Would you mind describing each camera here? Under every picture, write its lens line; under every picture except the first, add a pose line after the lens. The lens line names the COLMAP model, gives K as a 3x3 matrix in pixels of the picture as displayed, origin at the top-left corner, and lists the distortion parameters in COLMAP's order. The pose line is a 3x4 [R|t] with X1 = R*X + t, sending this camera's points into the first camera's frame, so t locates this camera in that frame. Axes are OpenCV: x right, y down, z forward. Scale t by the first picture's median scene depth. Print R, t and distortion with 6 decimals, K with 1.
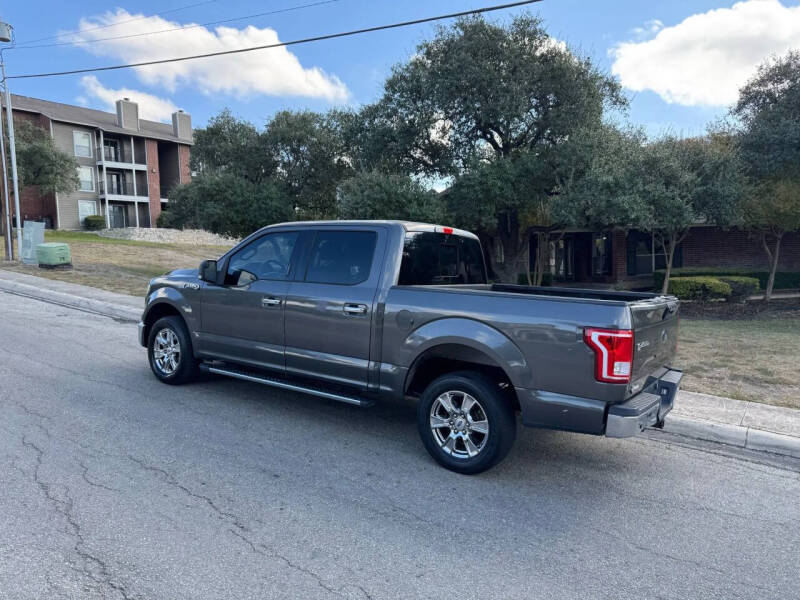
lens RADIAL K [[560.5, 0, 396.5], [0, 560.5, 304.5], [0, 0, 1]] dist [0.045805, -0.061045]
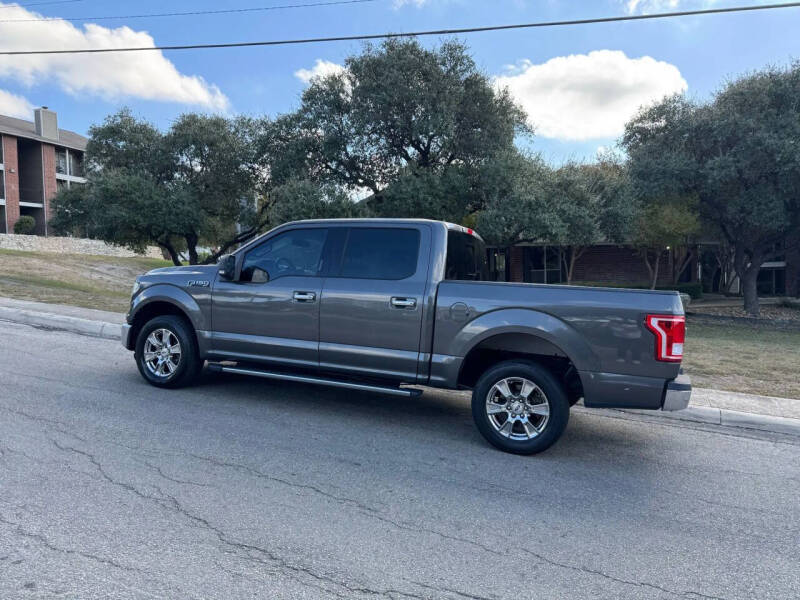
lens RADIAL K [[560.5, 0, 396.5], [0, 560.5, 304.5], [0, 0, 1]] dist [0.045805, -0.061045]
pose [[0.977198, 0.003508, 0.212301, -0.221514], [0.002641, 0.999585, -0.028677, 0.029701], [-0.212314, 0.028584, 0.976783, -0.000494]]
